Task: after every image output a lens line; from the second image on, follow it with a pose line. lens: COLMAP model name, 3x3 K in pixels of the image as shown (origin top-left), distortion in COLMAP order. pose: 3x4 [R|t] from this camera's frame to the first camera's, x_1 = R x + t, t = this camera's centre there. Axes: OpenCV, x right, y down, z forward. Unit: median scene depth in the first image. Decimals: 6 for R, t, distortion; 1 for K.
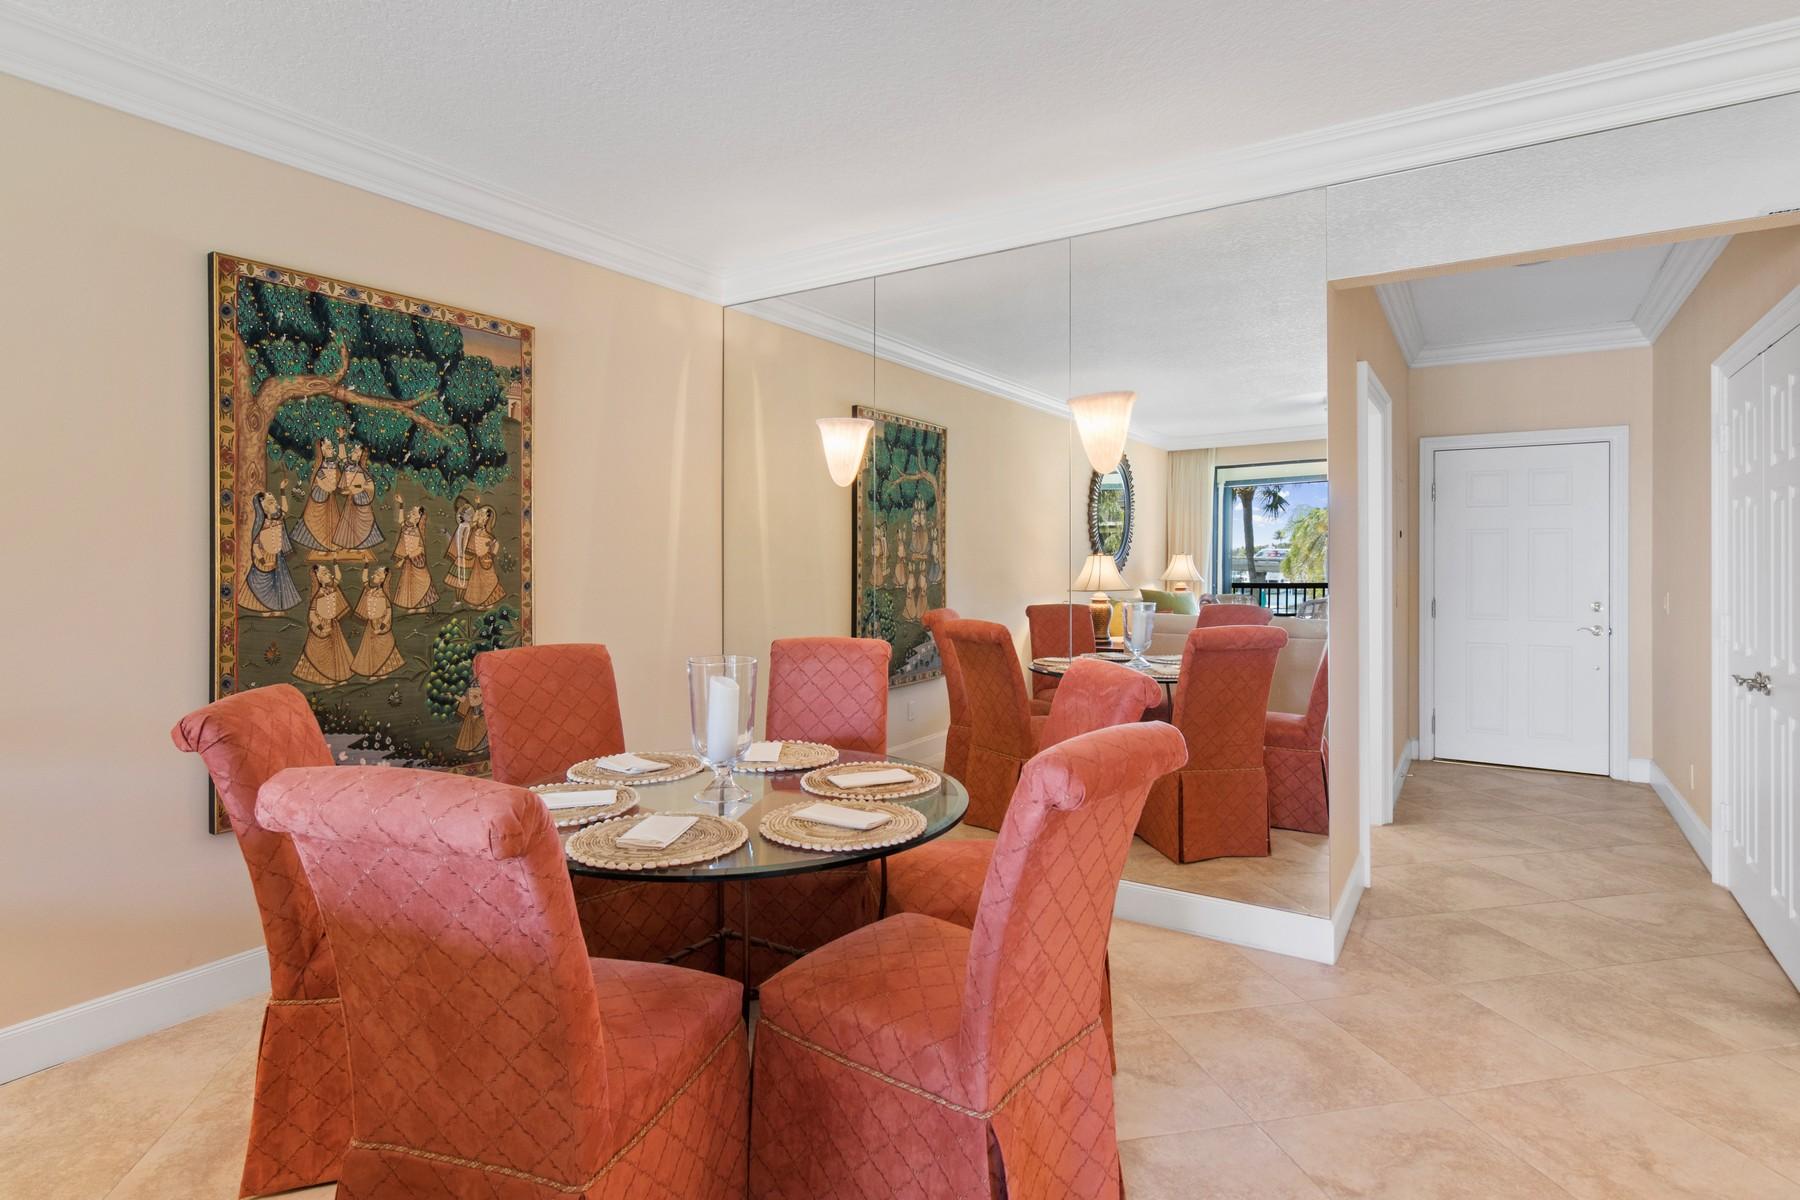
lens RADIAL K [[913.8, 0, 918.8], [0, 913.8, 541.7], [0, 0, 1]] dist [-0.007092, 0.000719]
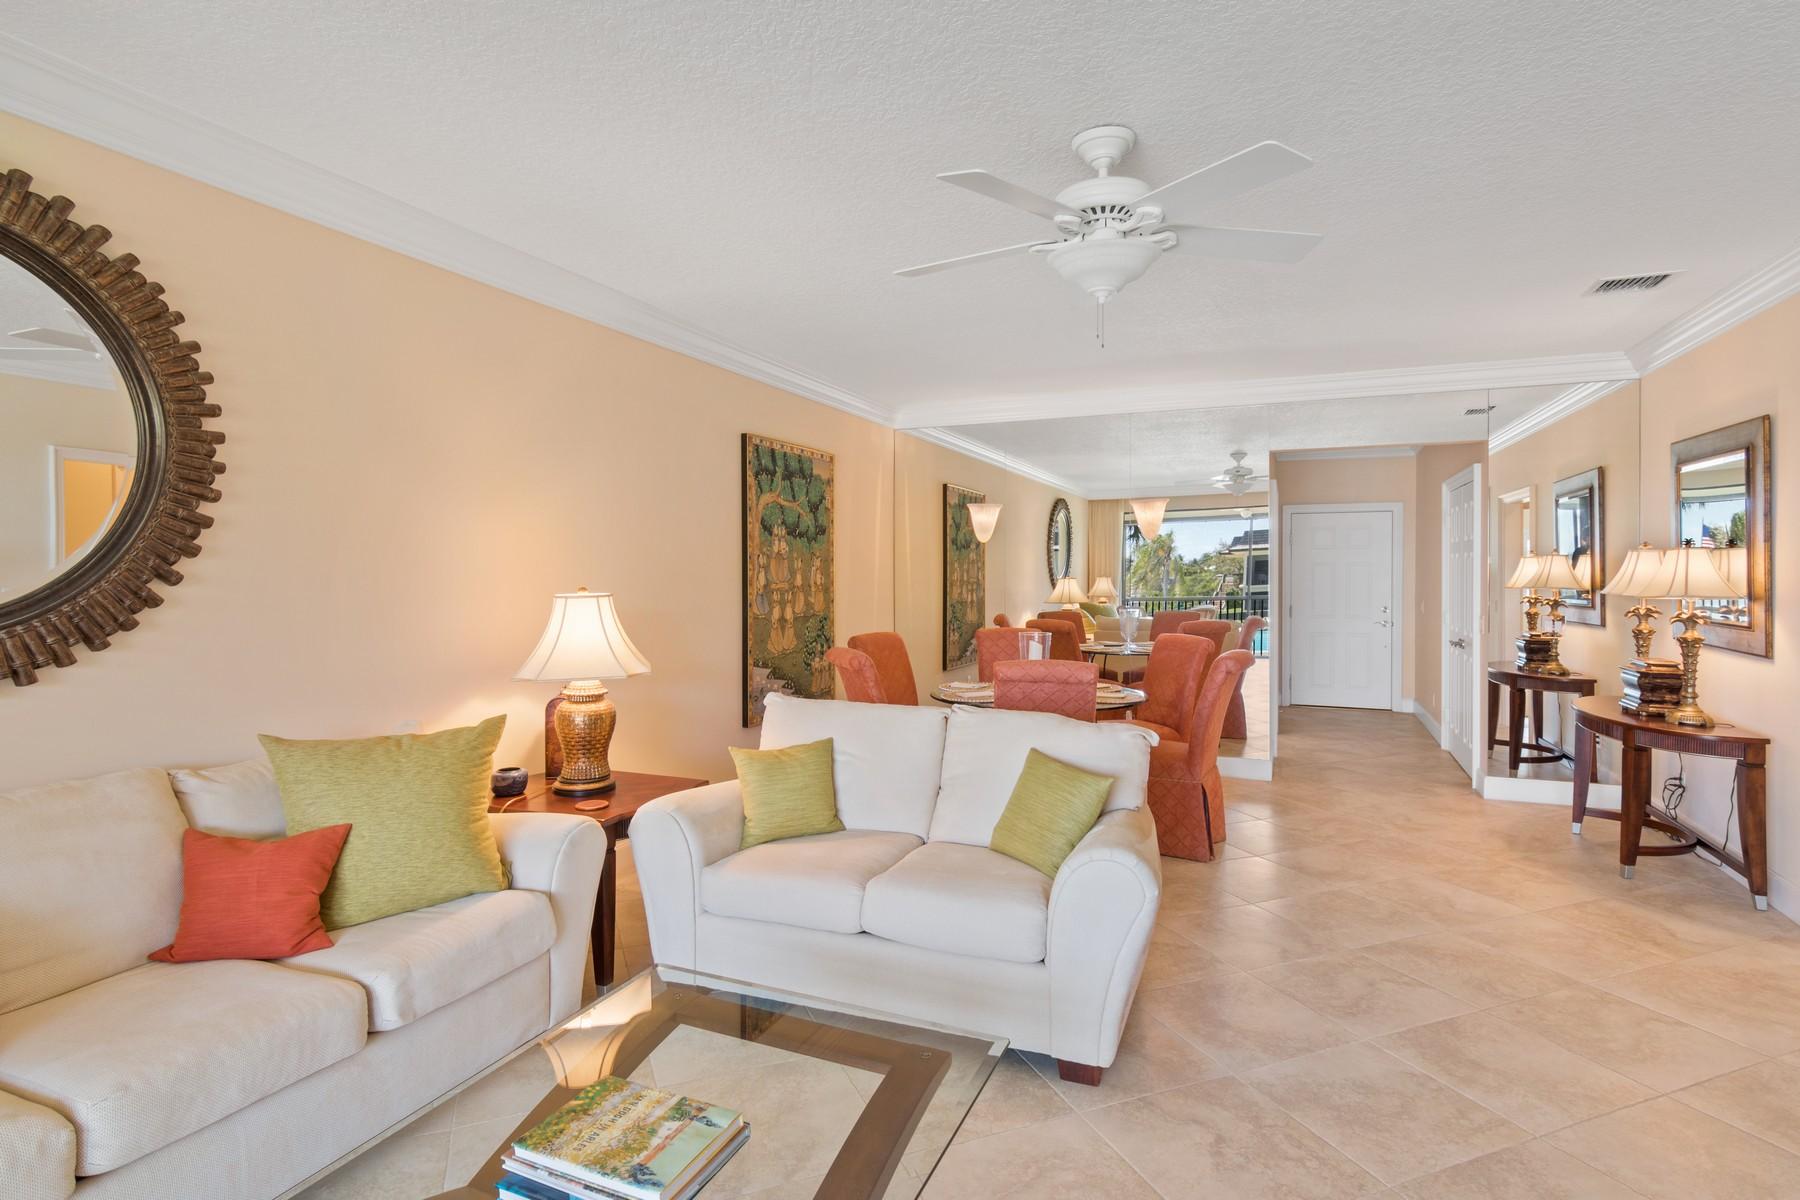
lens RADIAL K [[913.8, 0, 857.5], [0, 913.8, 560.3], [0, 0, 1]] dist [-0.007092, 0.000719]
pose [[0.992320, -0.000370, 0.123697, -0.680703], [-0.000426, 0.999979, 0.006406, -0.048378], [-0.123697, -0.006409, 0.992299, -0.870051]]
